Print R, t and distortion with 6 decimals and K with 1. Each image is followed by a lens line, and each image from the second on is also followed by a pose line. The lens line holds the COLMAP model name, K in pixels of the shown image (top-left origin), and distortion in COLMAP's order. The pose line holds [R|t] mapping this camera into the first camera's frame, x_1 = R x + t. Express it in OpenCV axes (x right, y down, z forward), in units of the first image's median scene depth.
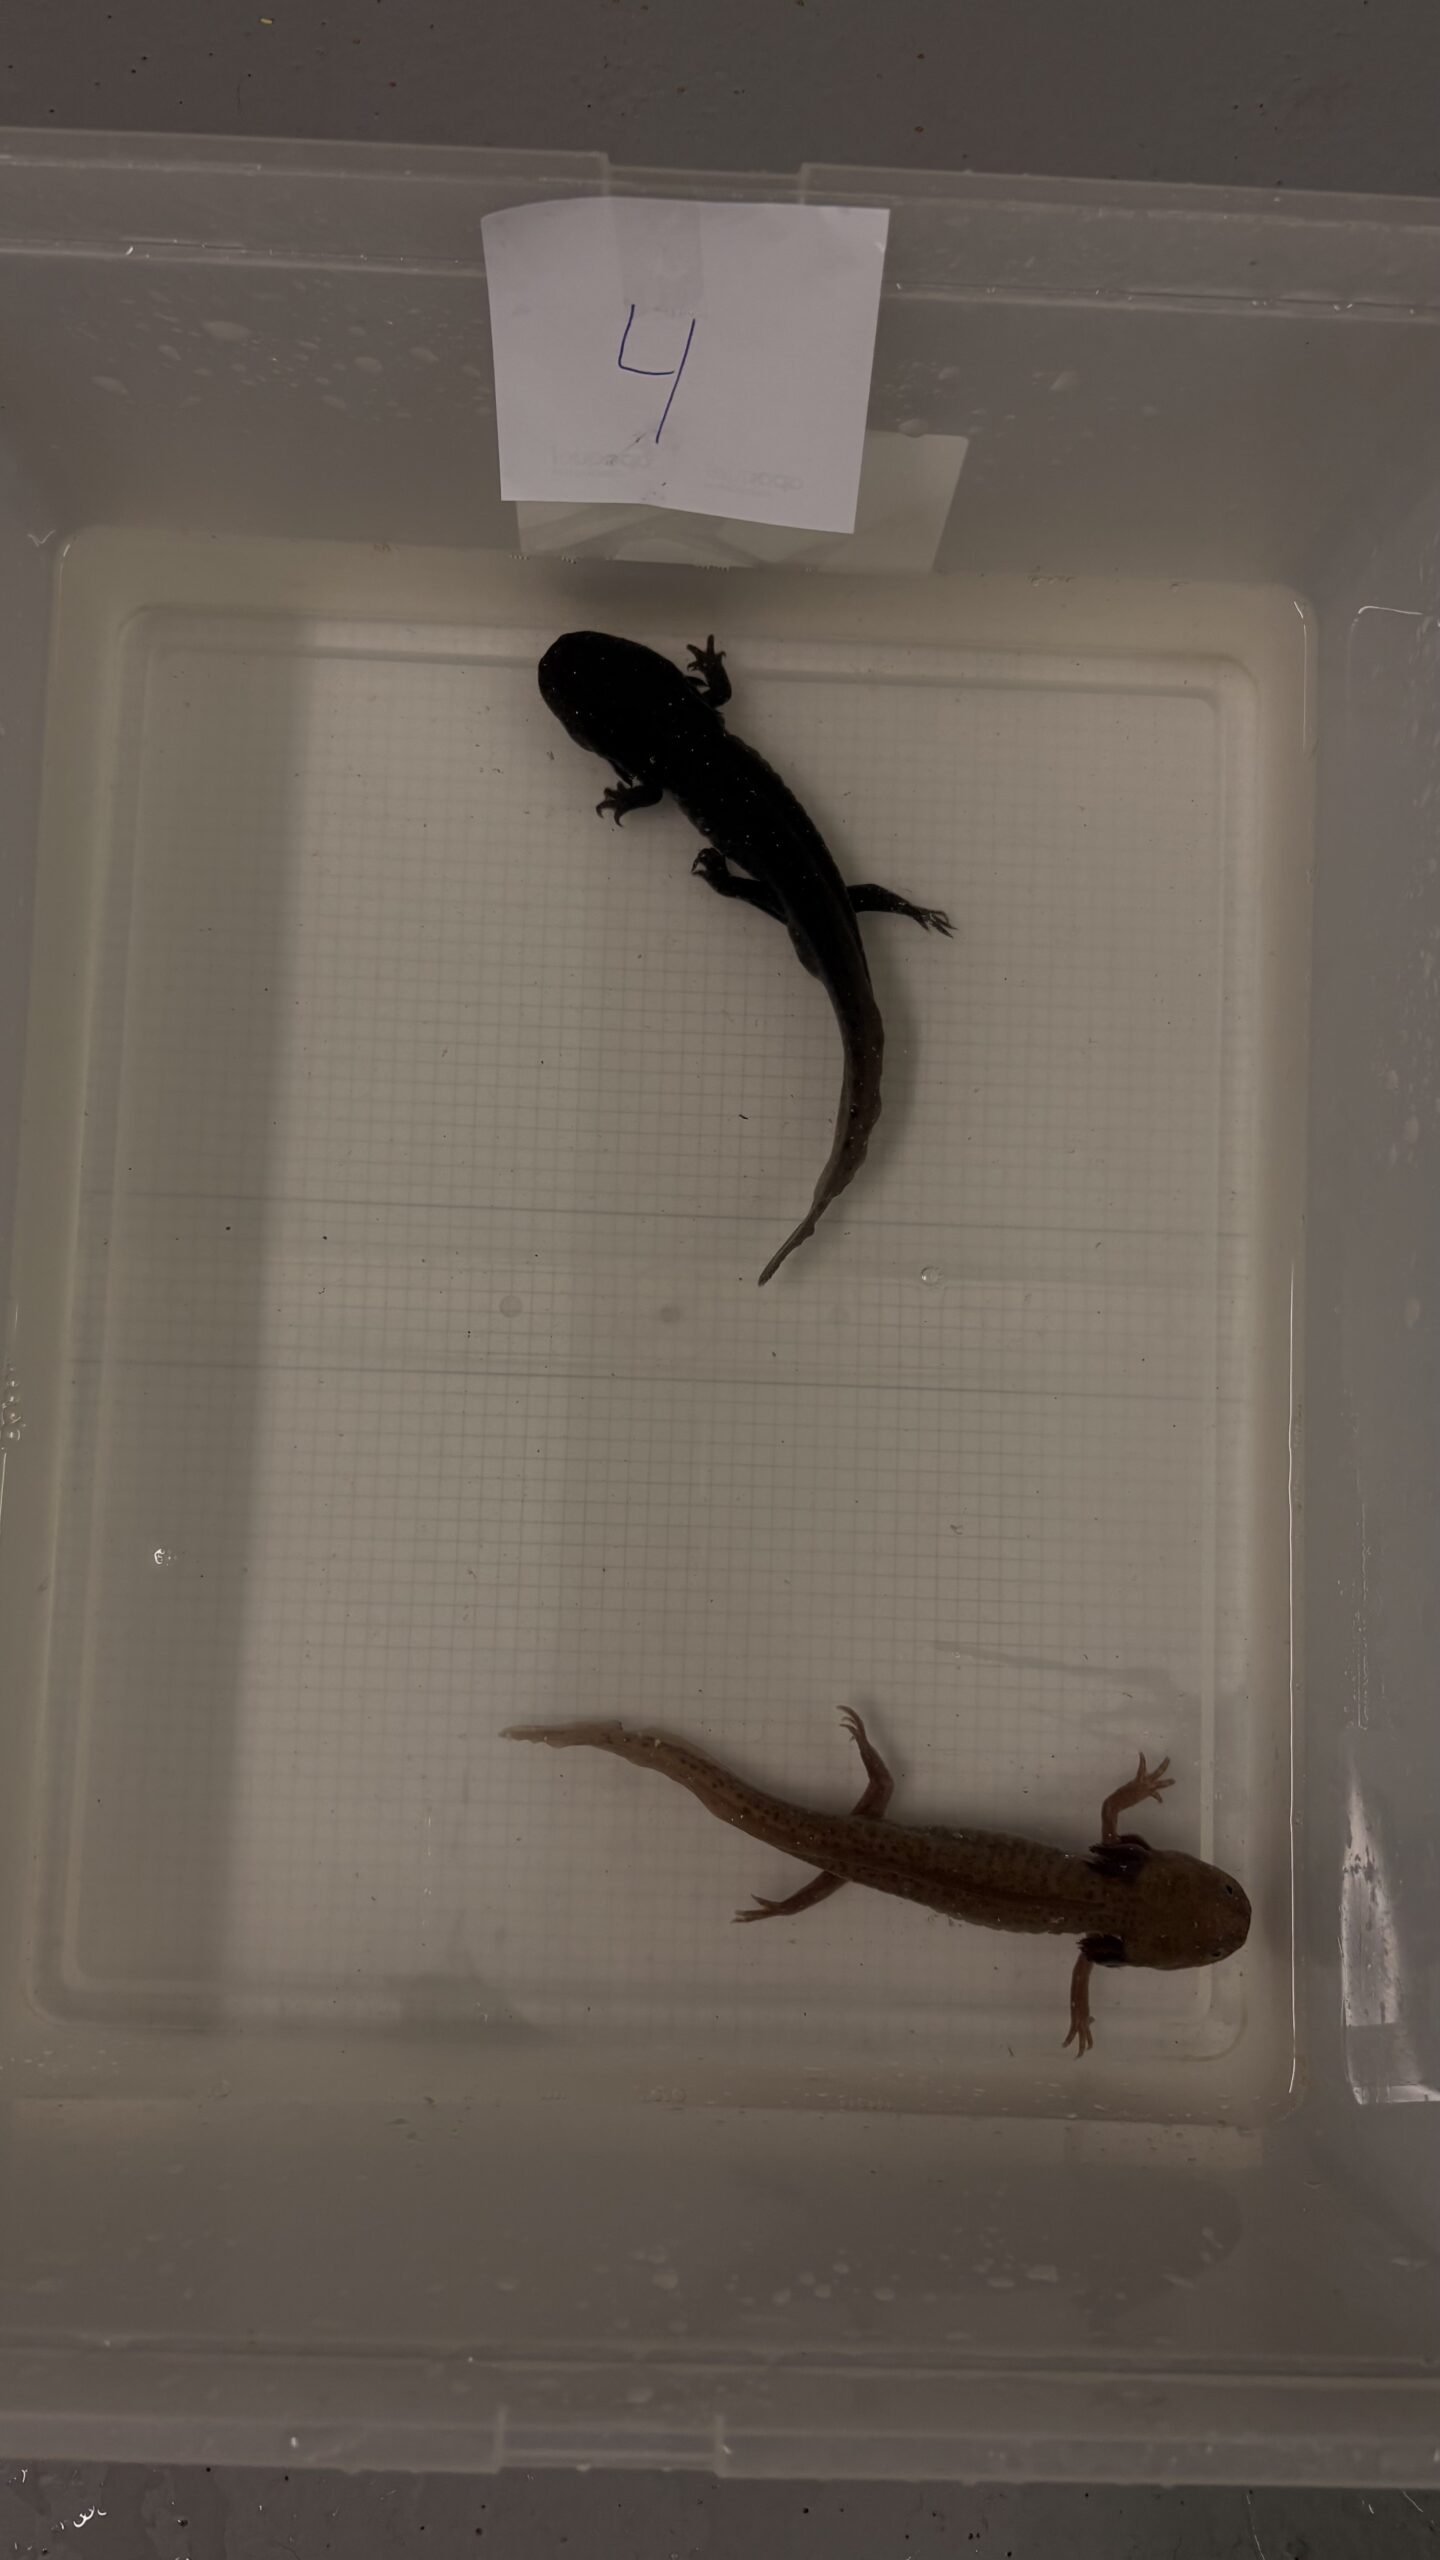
lens RADIAL K [[1985.3, 0, 722.2], [0, 1985.3, 1269.2], [0, 0, 1]] dist [0.029309, -0.052101]
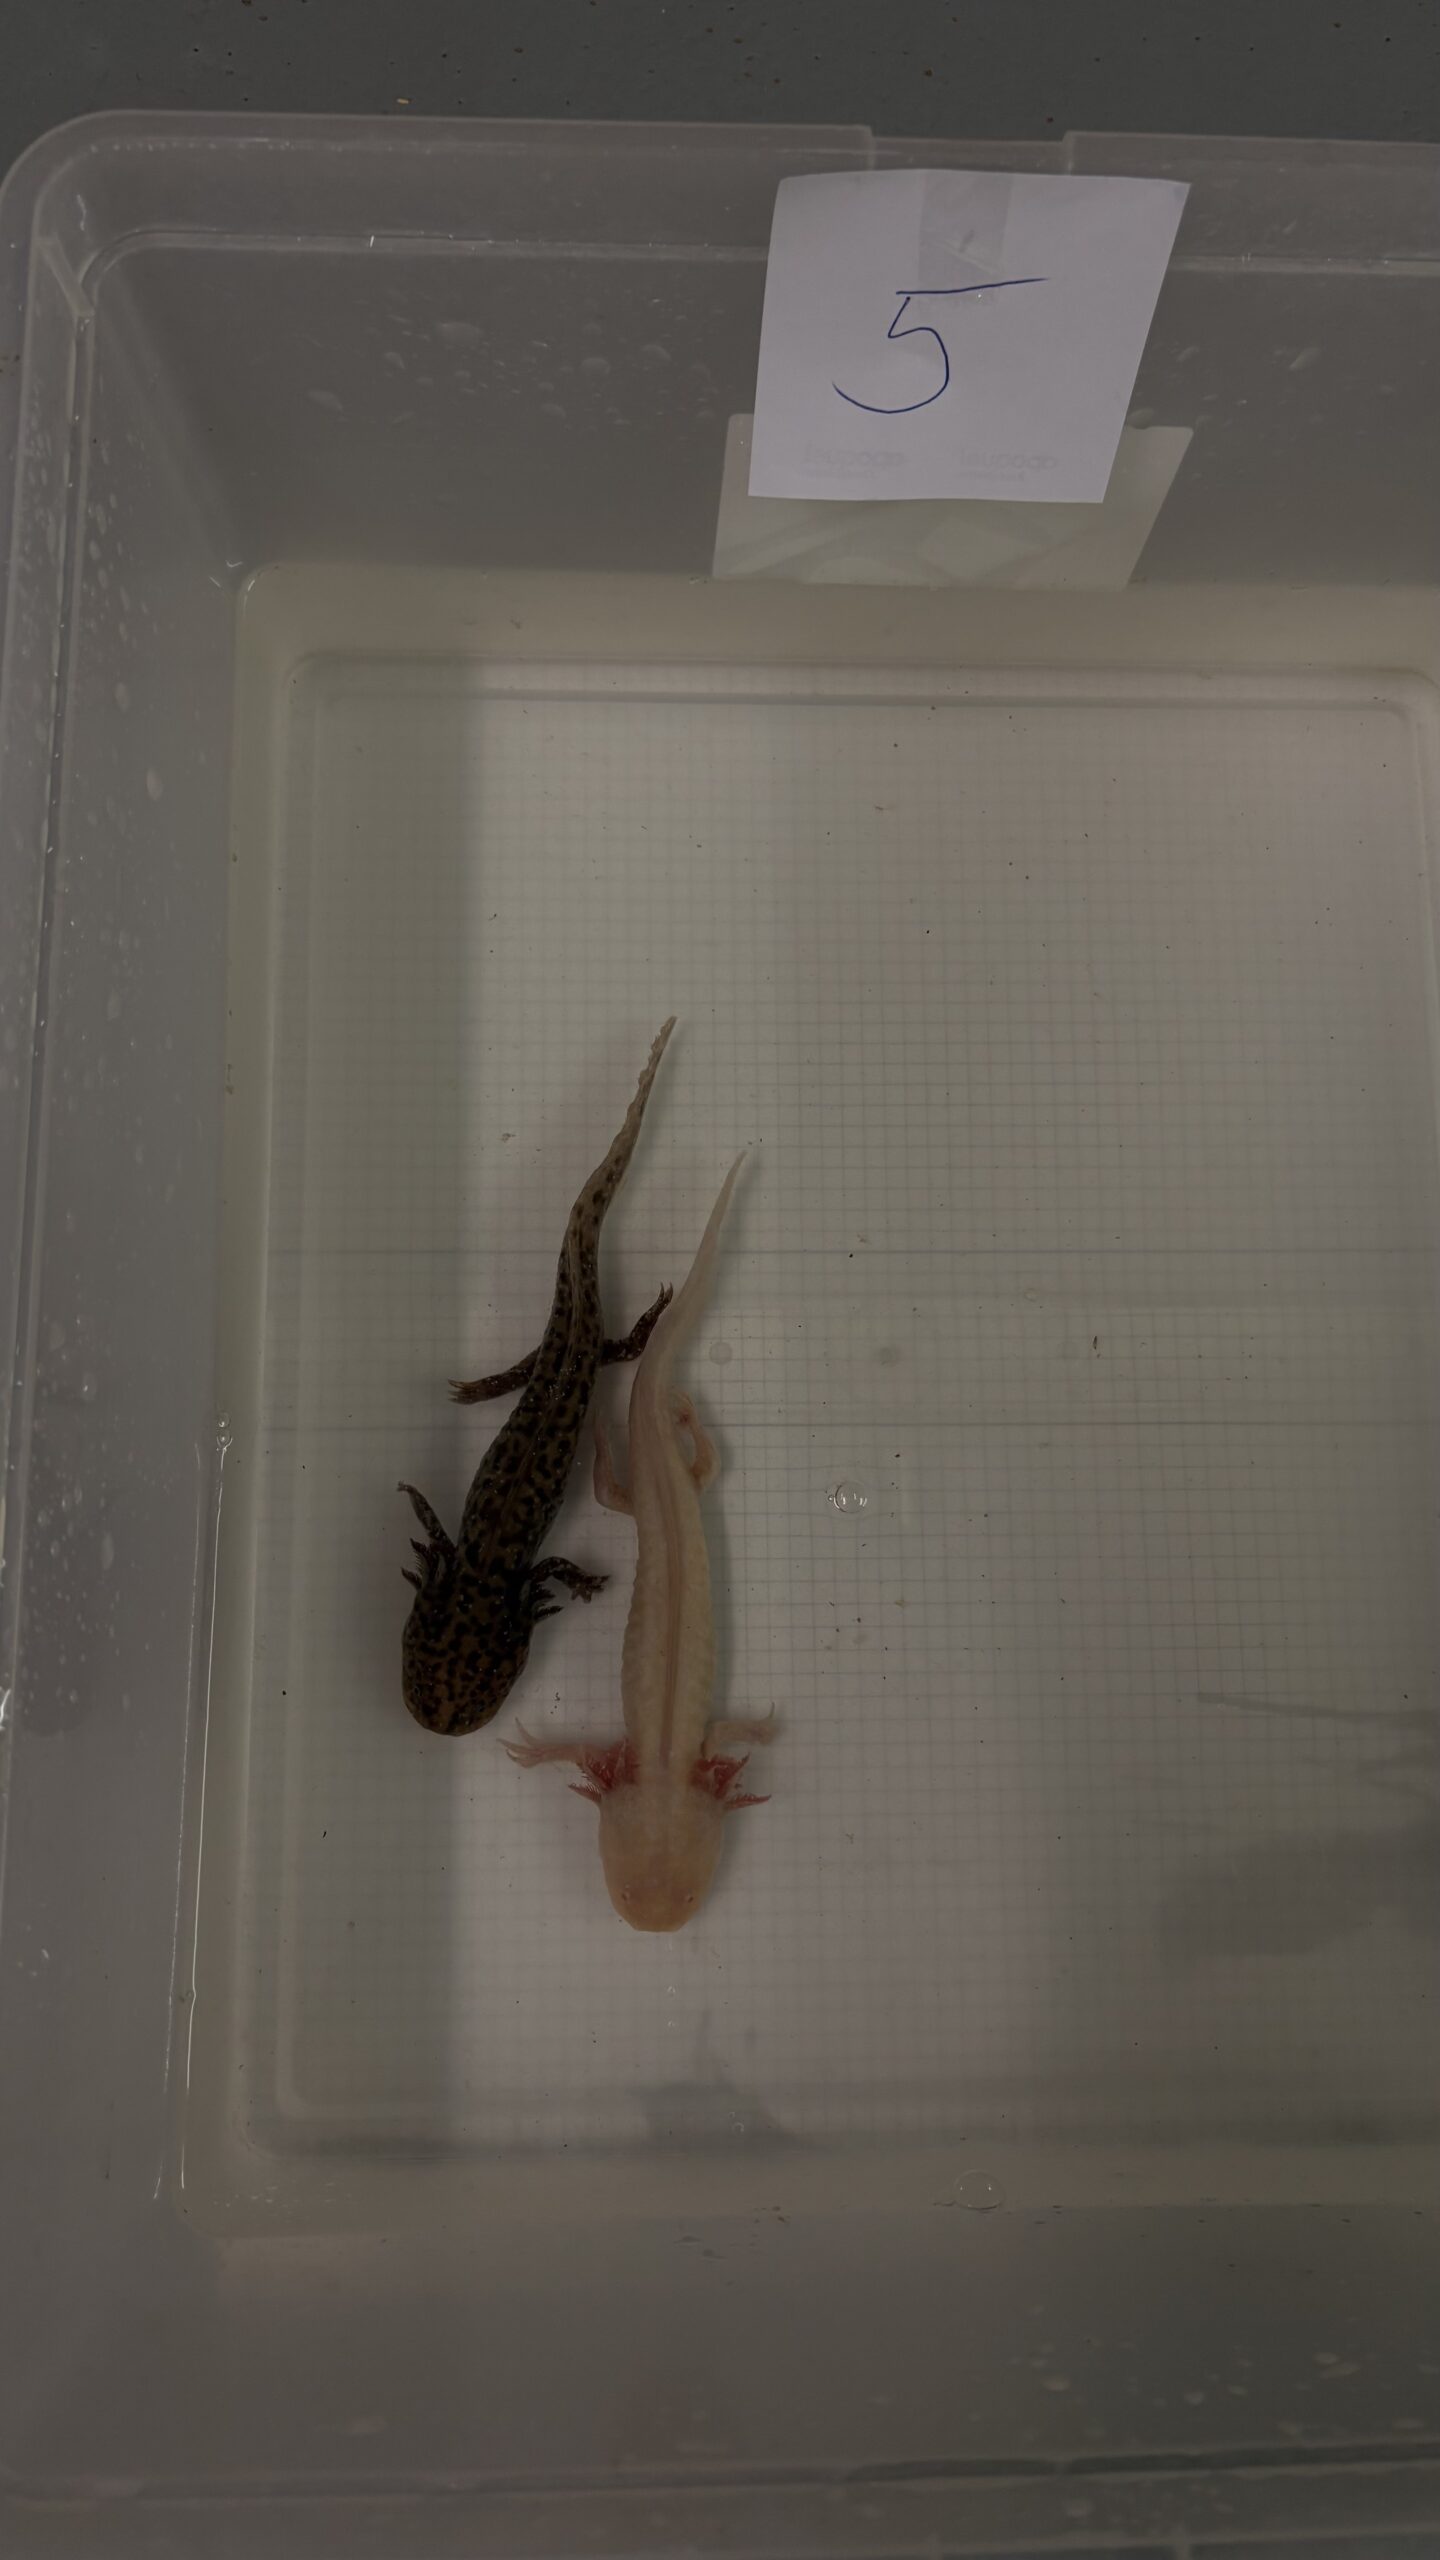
lens RADIAL K [[1985.3, 0, 683.1], [0, 1985.3, 1271.1], [0, 0, 1]] dist [0.029309, -0.052101]
pose [[0.998921, -0.041017, 0.021793, -0.150520], [0.042861, 0.994811, -0.092272, 0.069230], [-0.017896, 0.093107, 0.995495, 0.057704]]
